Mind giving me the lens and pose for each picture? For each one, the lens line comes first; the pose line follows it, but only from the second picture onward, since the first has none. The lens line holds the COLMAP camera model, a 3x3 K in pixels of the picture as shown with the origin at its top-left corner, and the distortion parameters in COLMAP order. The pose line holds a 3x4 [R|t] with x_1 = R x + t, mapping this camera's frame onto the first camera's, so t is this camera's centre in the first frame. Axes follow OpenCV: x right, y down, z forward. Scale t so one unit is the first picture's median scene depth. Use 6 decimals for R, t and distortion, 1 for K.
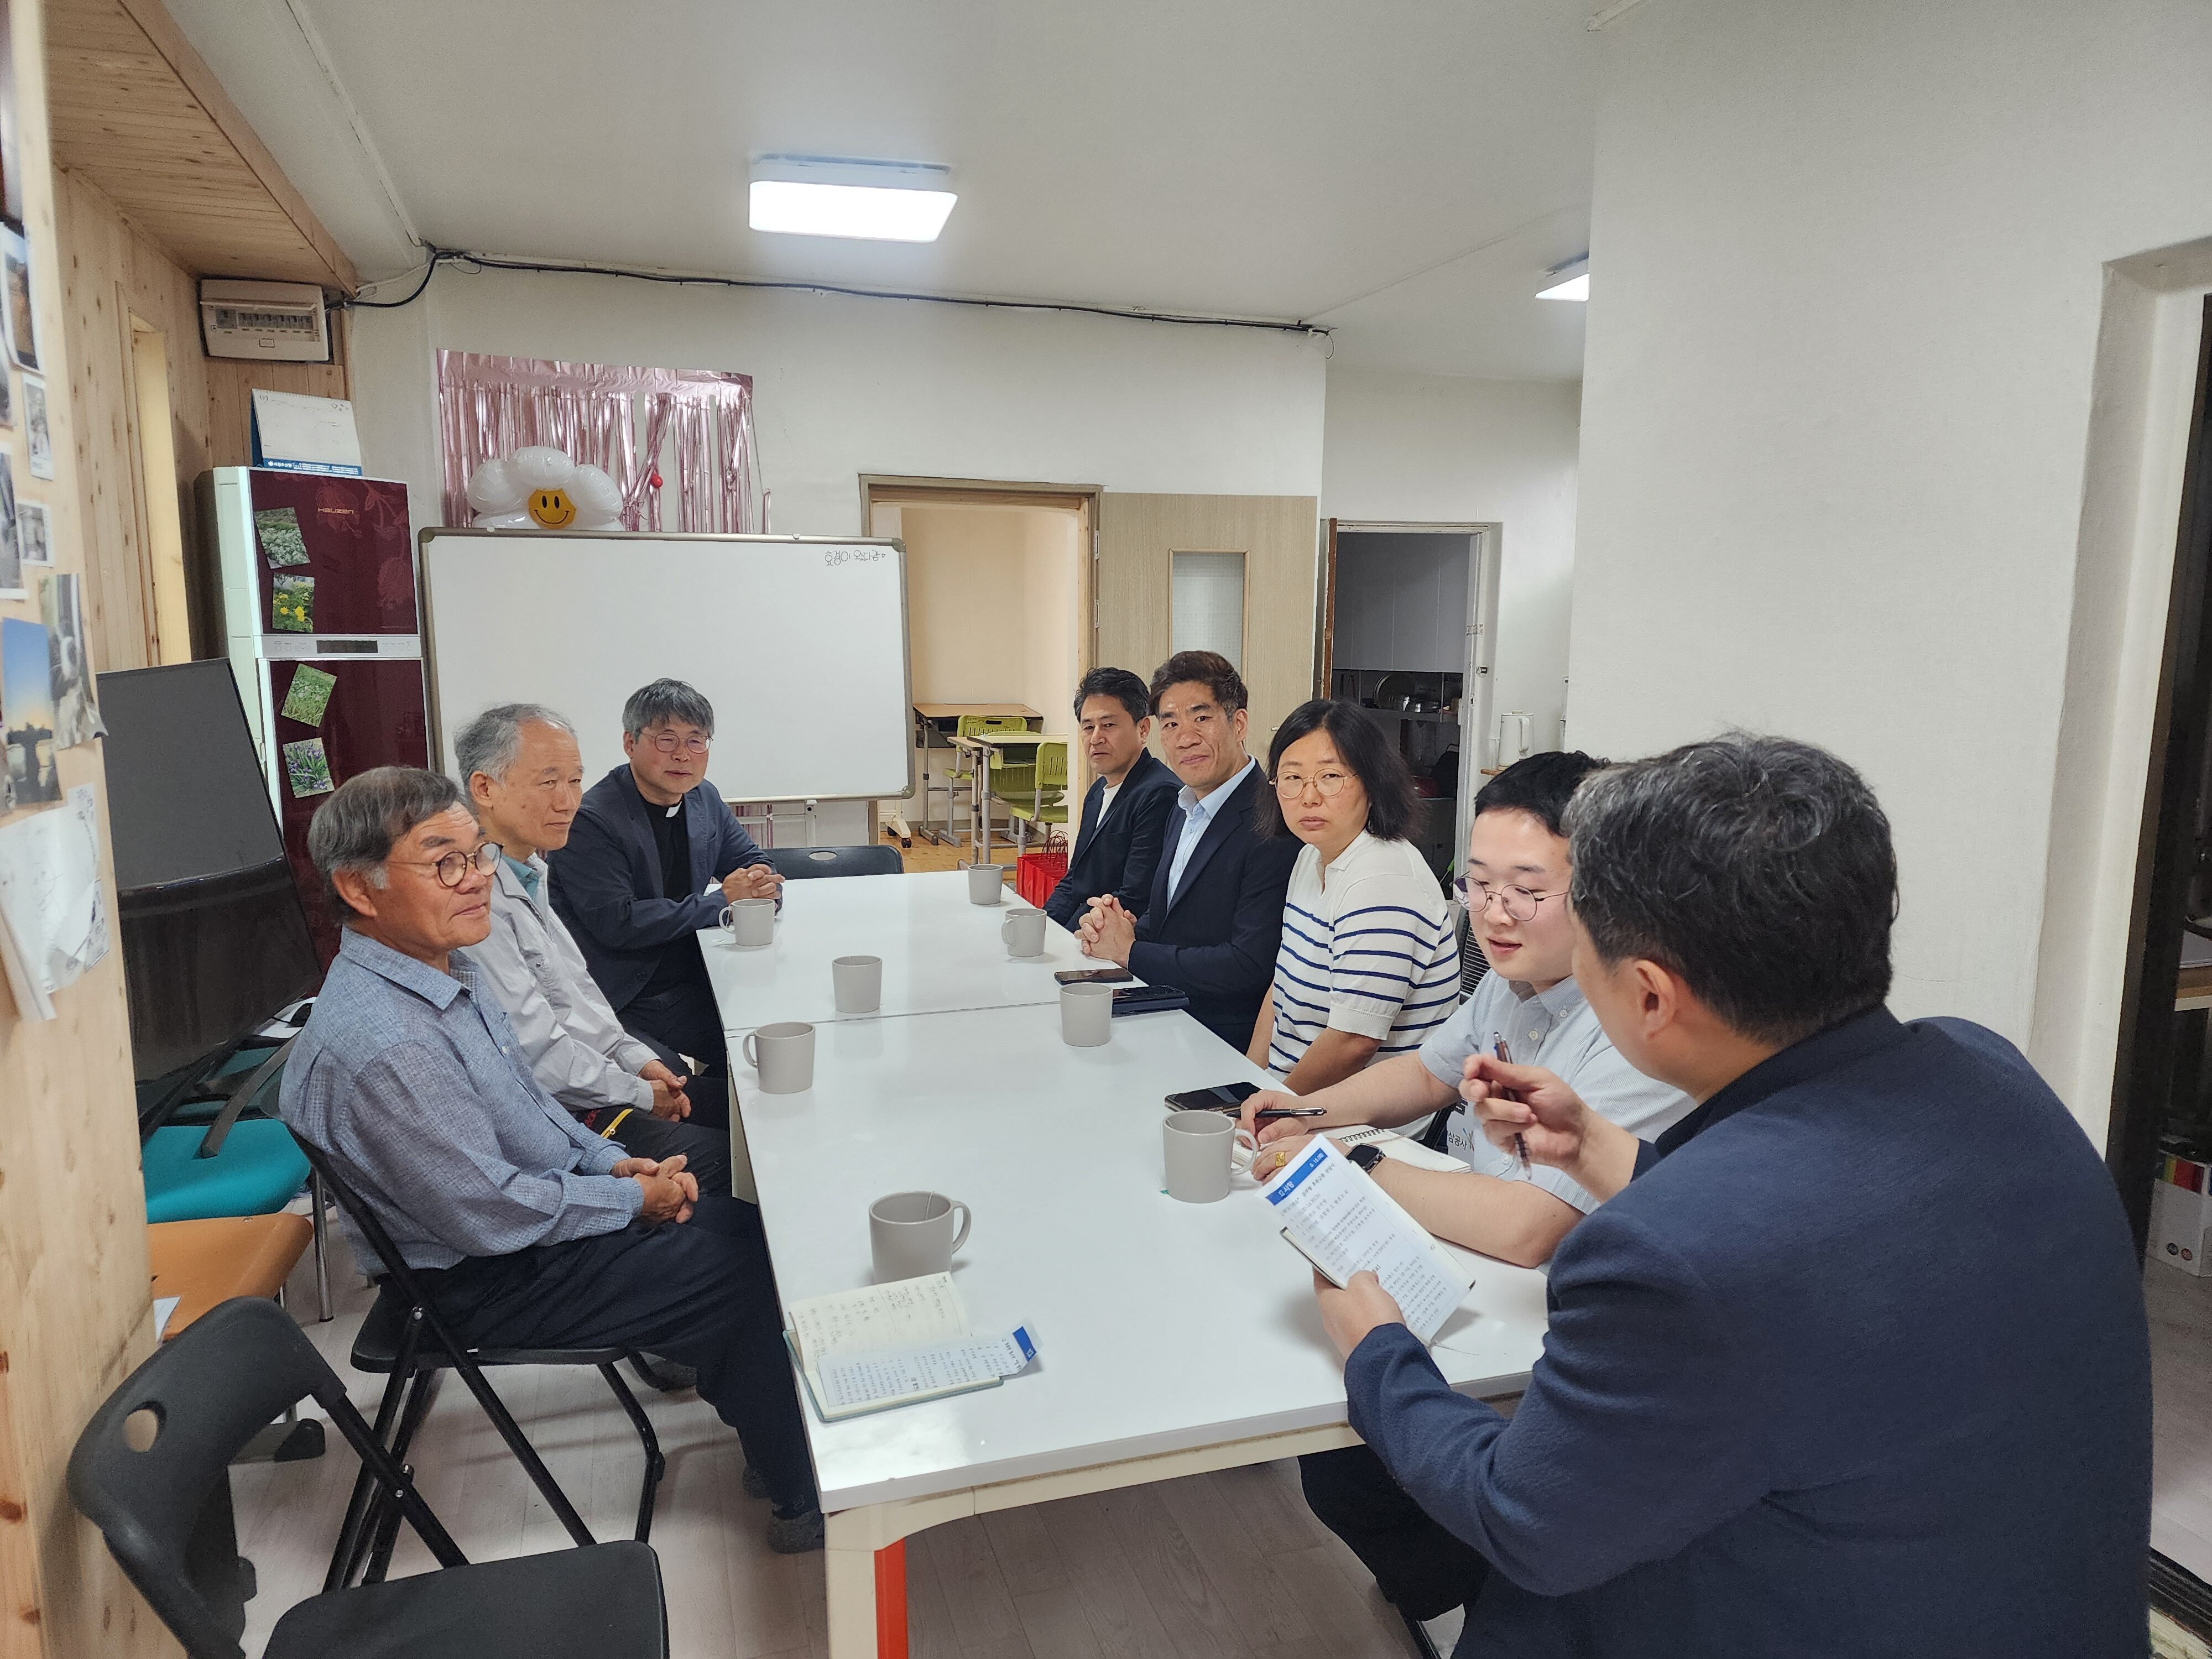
lens RADIAL K [[1462.0, 0, 1113.4], [0, 1462.0, 833.1], [0, 0, 1]] dist [0.086453, -0.093977]
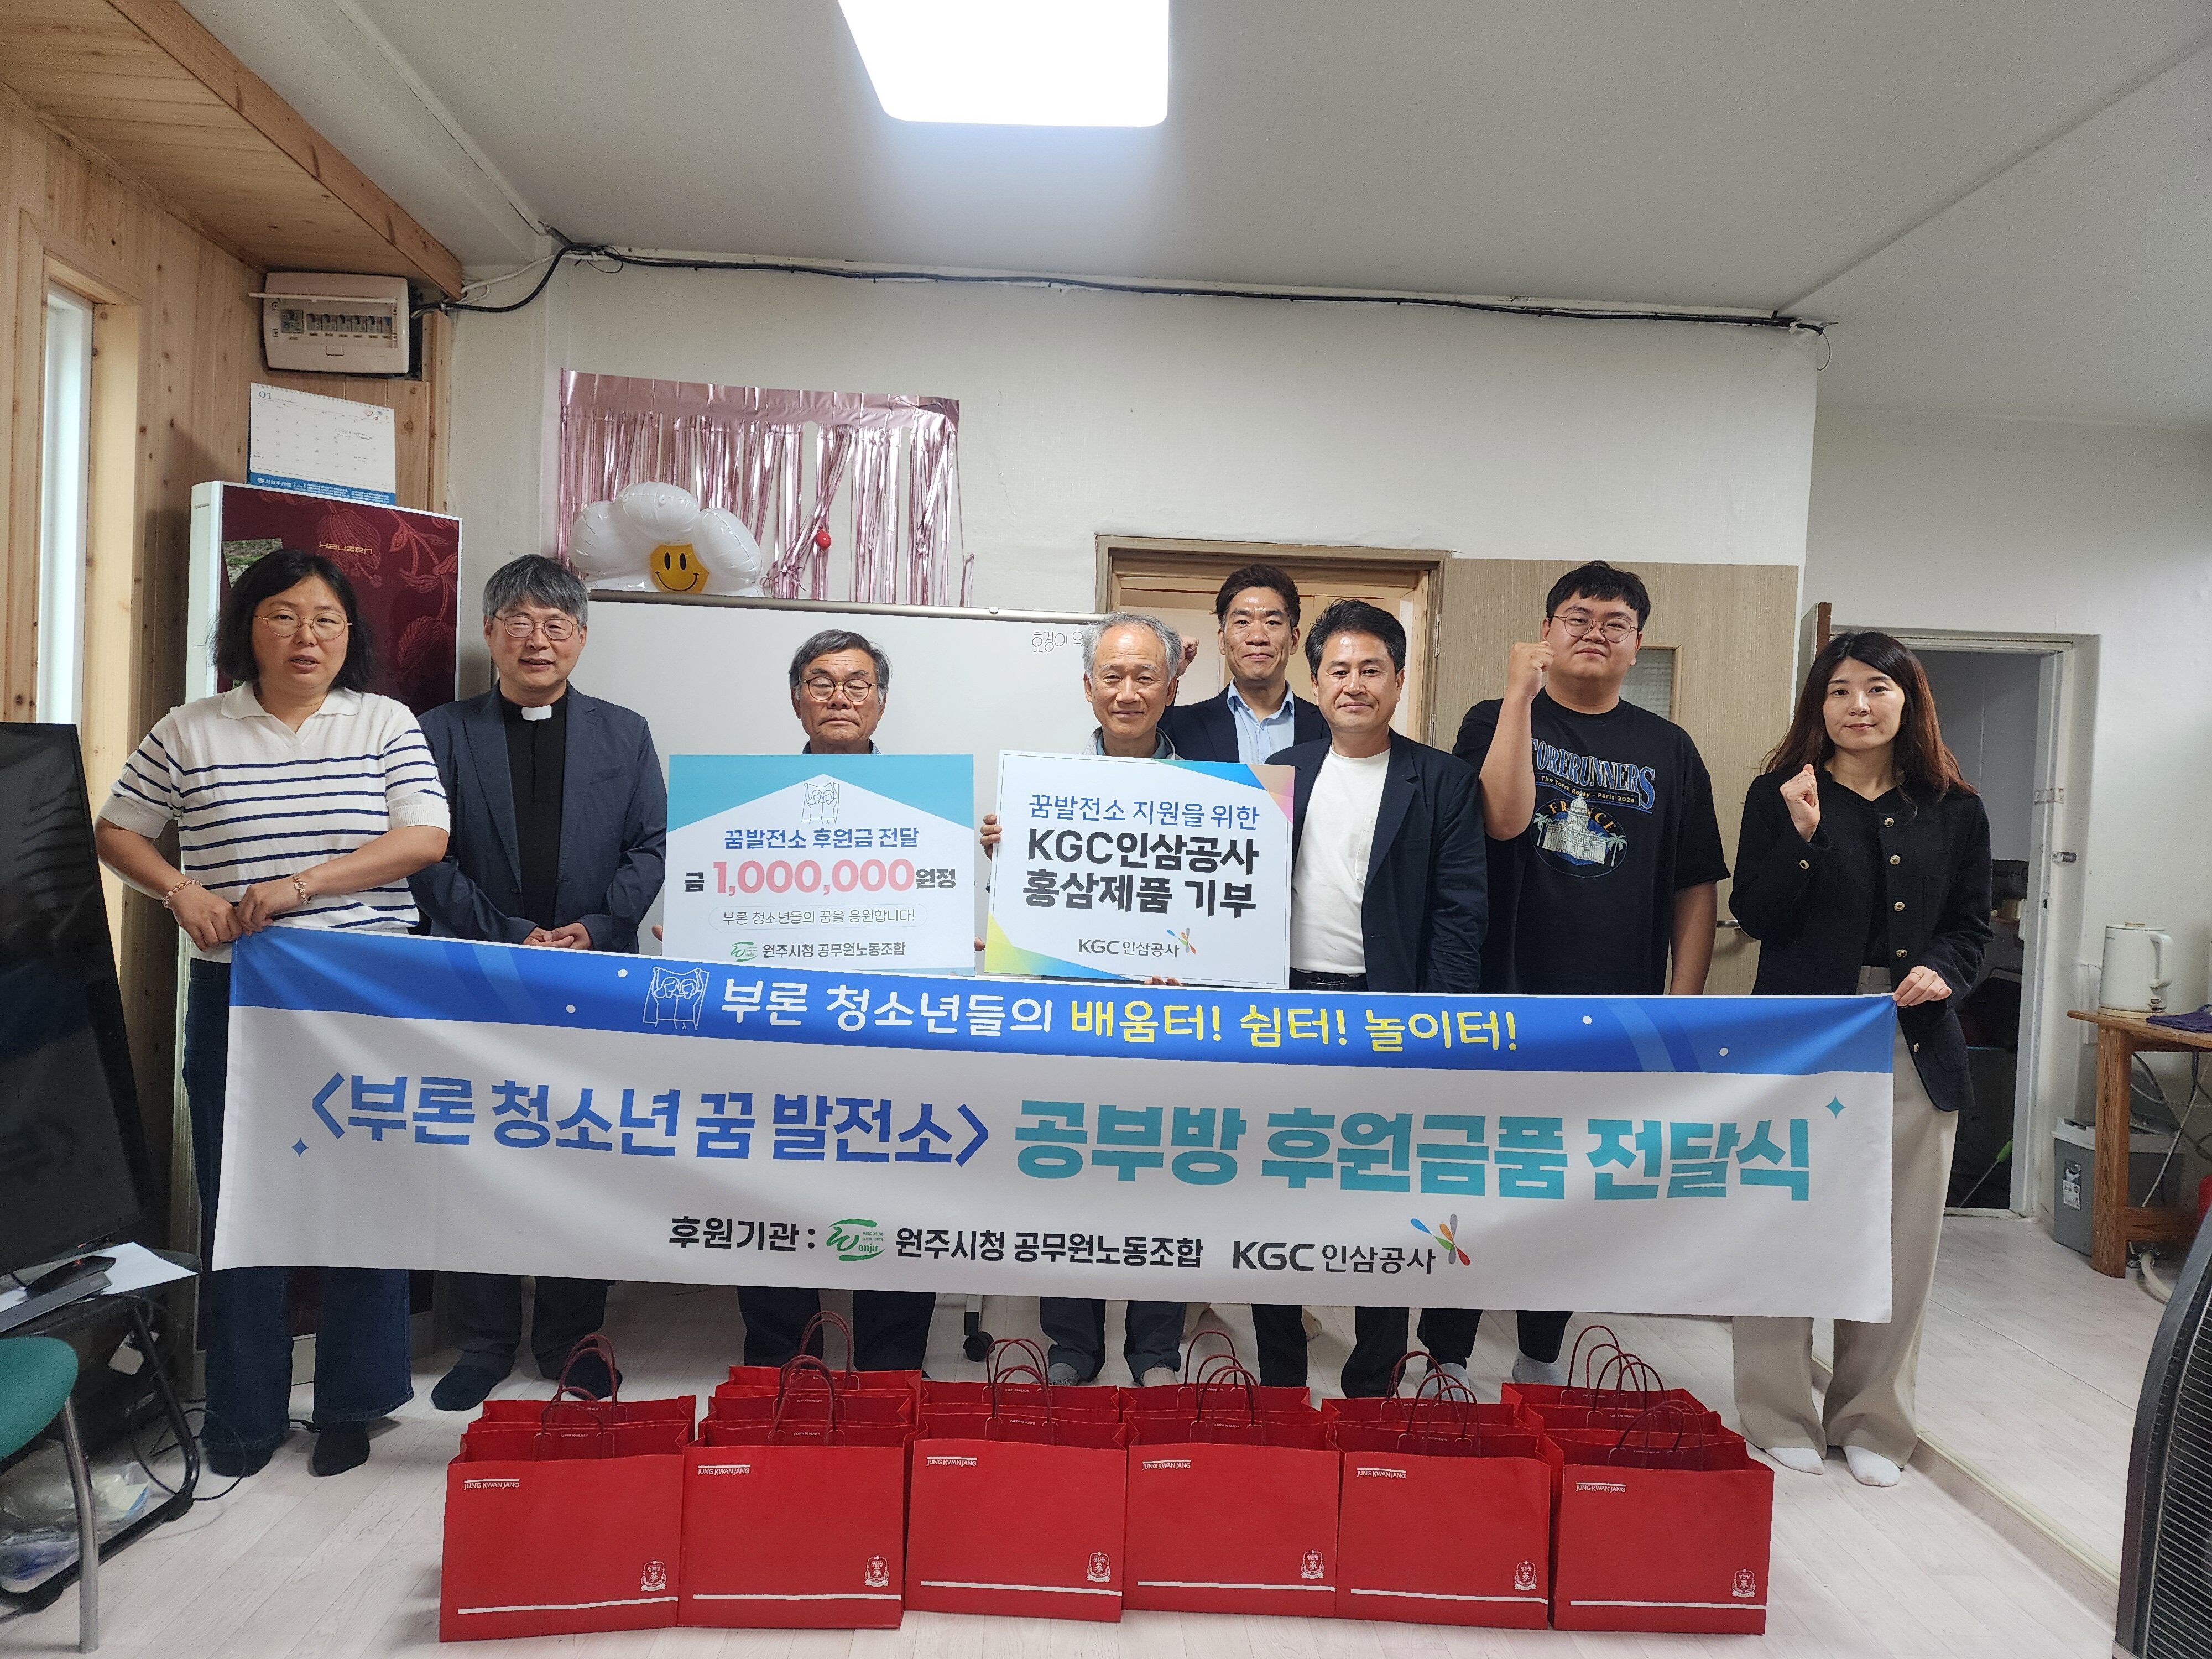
lens RADIAL K [[1499.6, 0, 1090.5], [0, 1499.6, 825.2], [0, 0, 1]] dist [0.085580, -0.069399]
pose [[0.961034, 0.037613, -0.273861, 0.034563], [-0.073396, 0.989861, -0.121611, -0.016392], [0.266510, 0.136972, 0.954050, 0.368482]]
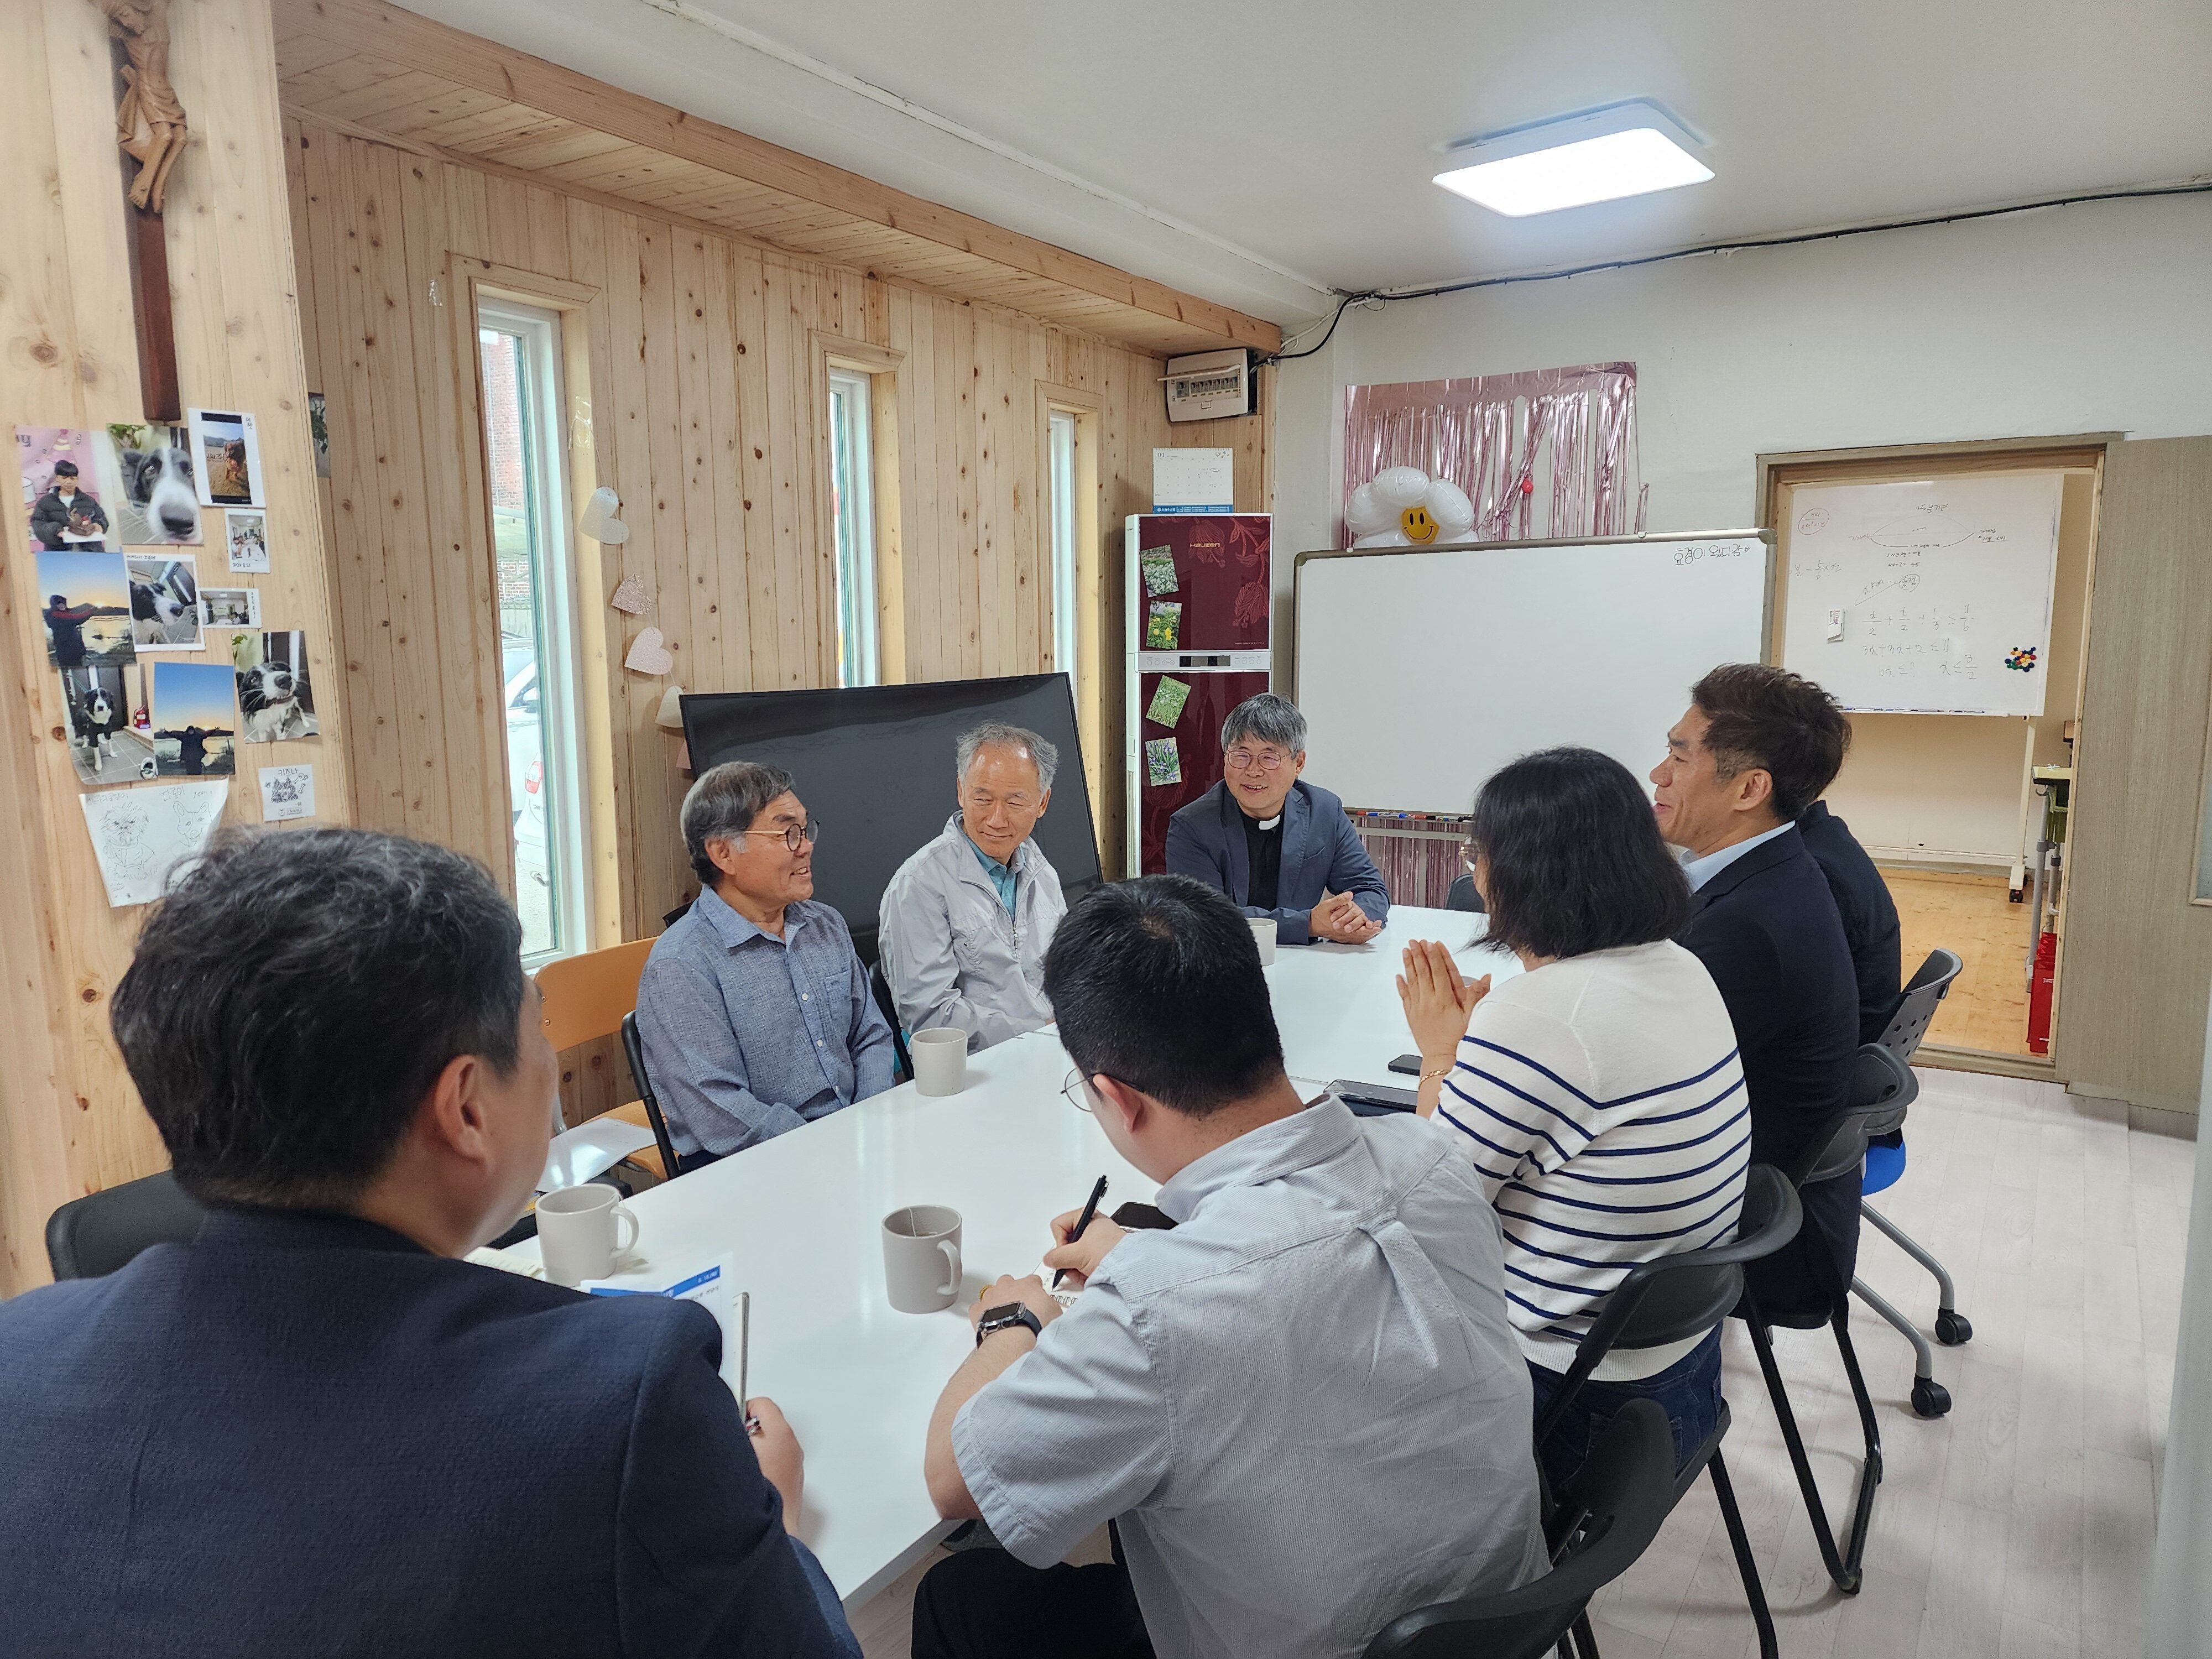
lens RADIAL K [[1462.0, 0, 1113.4], [0, 1462.0, 833.1], [0, 0, 1]] dist [0.086453, -0.093977]
pose [[0.641384, 0.096243, -0.761160, 0.305983], [-0.092130, 0.994583, 0.048126, -0.036211], [0.761668, 0.039258, 0.646777, 0.187867]]
